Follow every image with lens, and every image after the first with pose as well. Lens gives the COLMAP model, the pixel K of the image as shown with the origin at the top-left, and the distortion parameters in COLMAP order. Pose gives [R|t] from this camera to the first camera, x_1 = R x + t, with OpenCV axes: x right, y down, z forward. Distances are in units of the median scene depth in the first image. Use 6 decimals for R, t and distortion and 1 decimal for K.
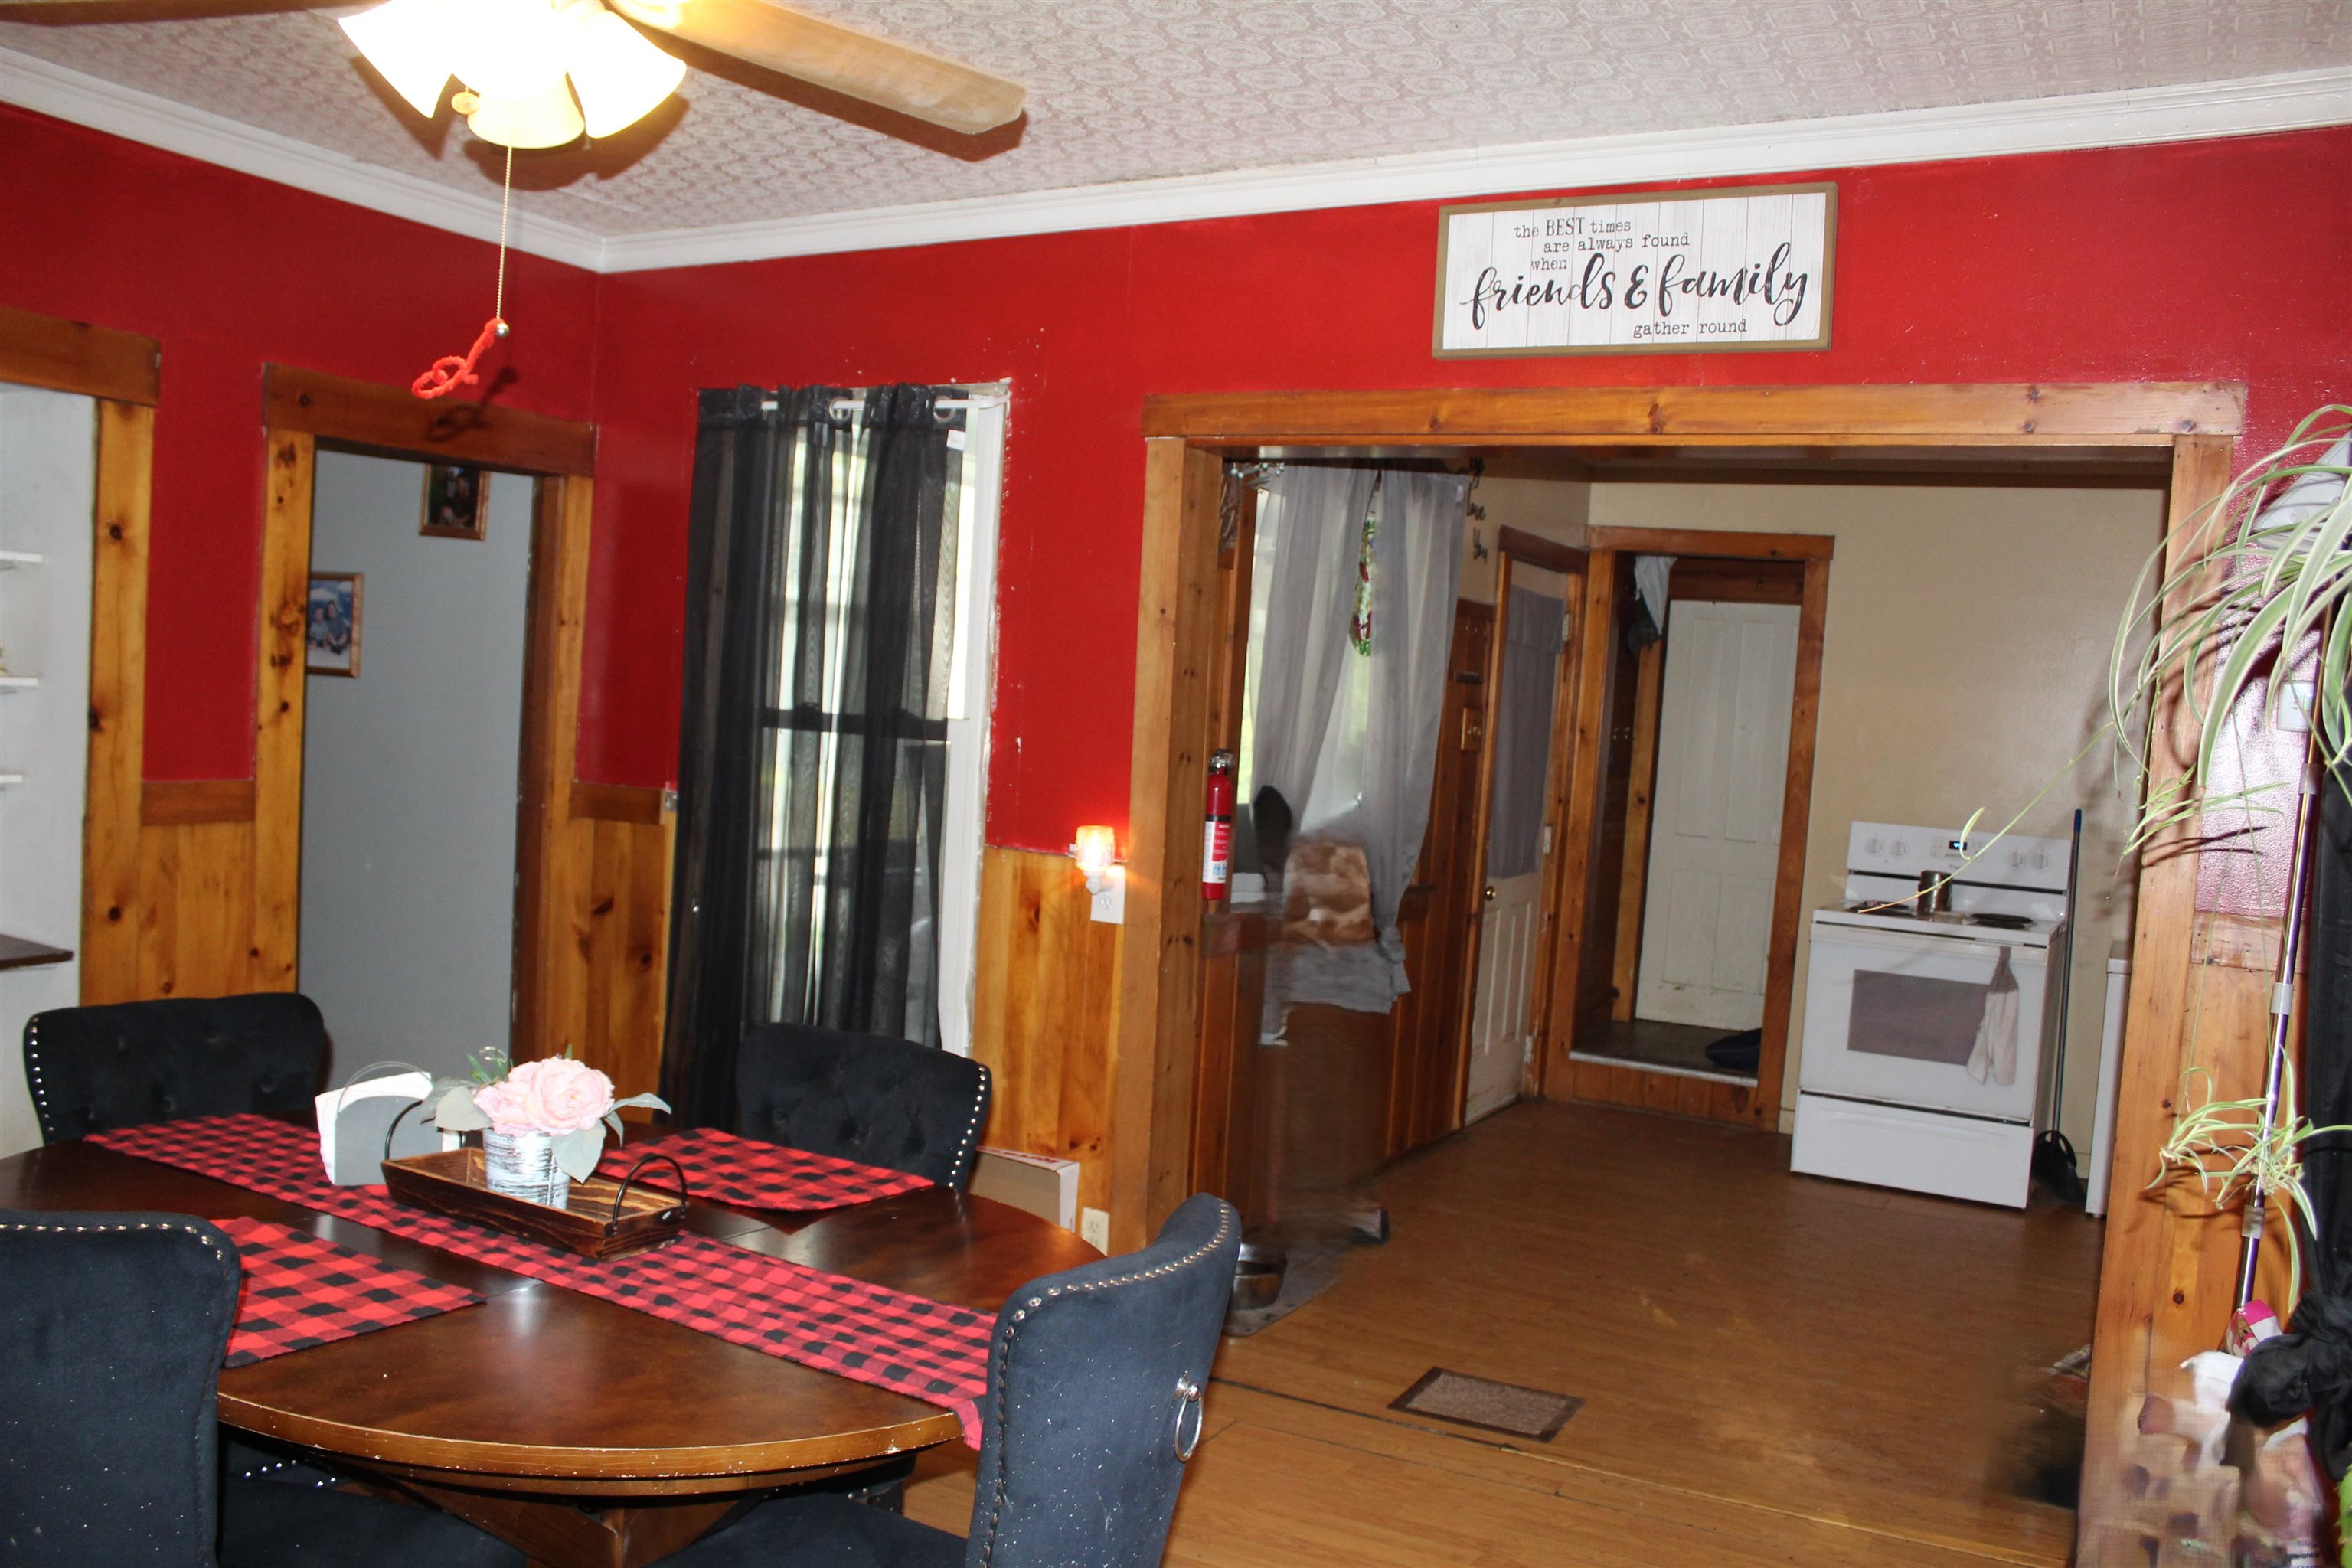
lens RADIAL K [[1957.7, 0, 1151.7], [0, 1957.7, 790.1], [0, 0, 1]] dist [-0.156334, 0.133148]
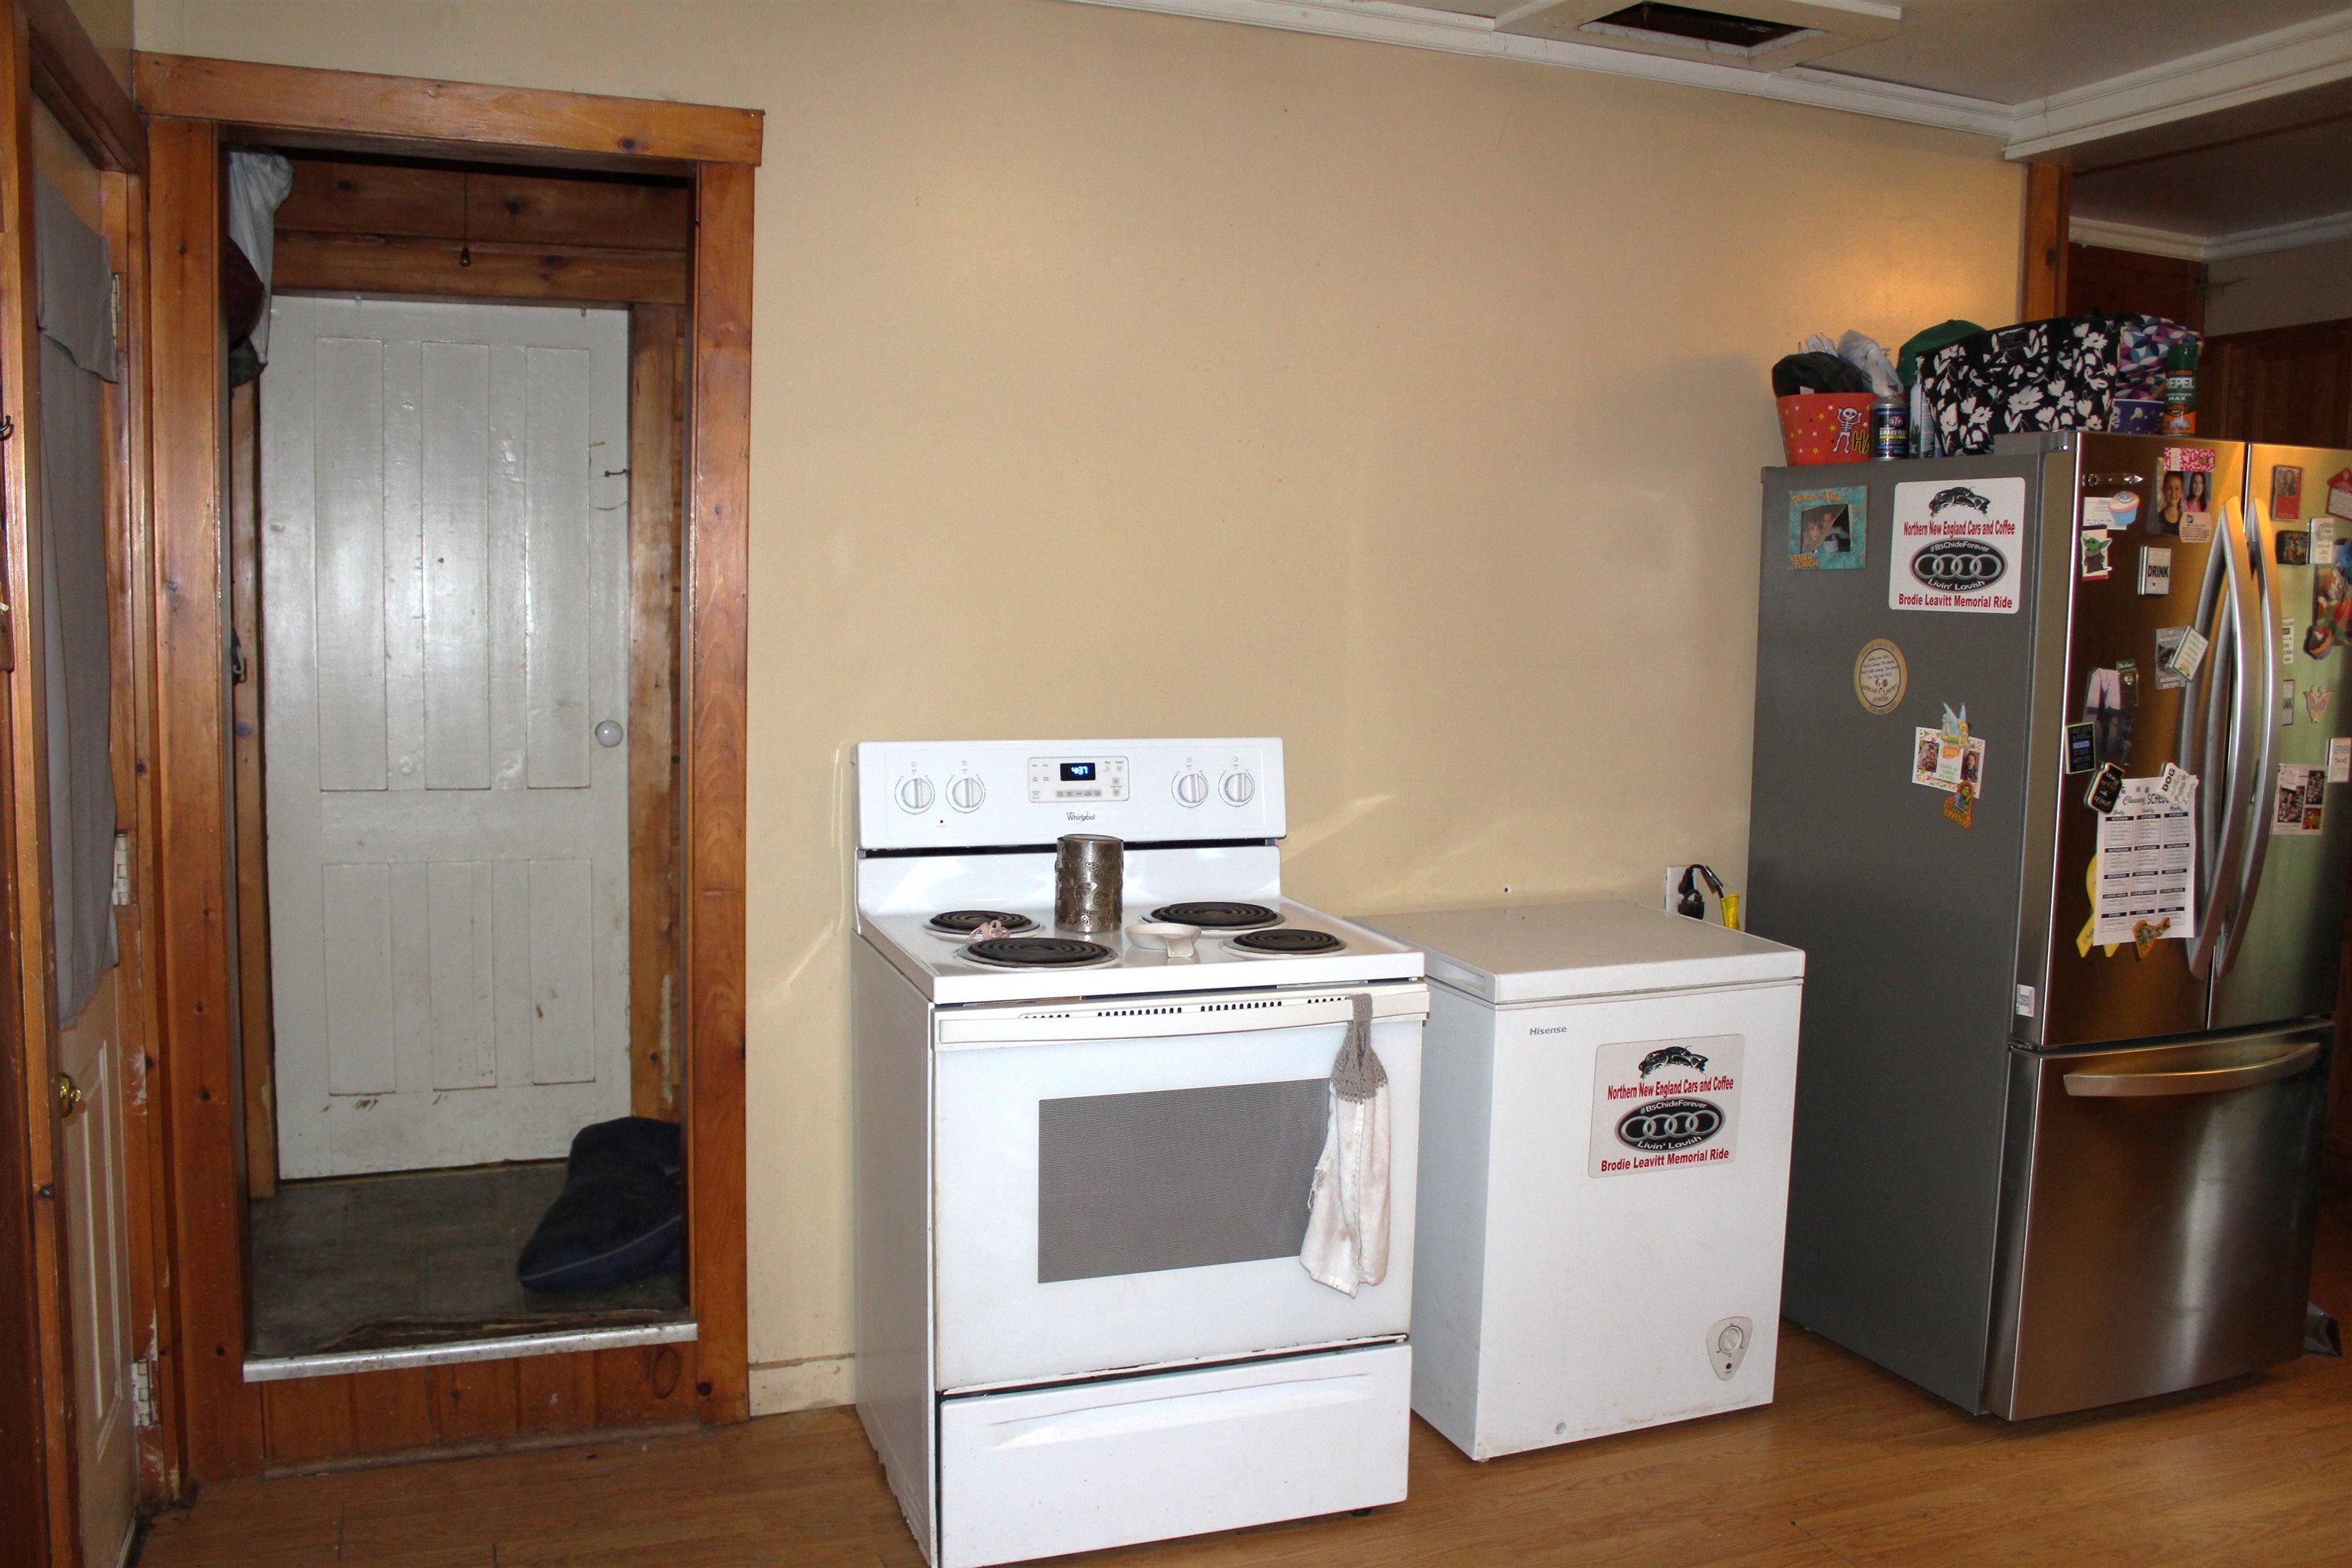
lens RADIAL K [[1957.7, 0, 1165.2], [0, 1957.7, 799.6], [0, 0, 1]] dist [-0.156334, 0.133148]
pose [[0.640785, -0.132968, 0.756118, 0.059685], [0.063843, 0.990705, 0.120116, -0.021908], [-0.765061, -0.028696, 0.643318, 0.654624]]
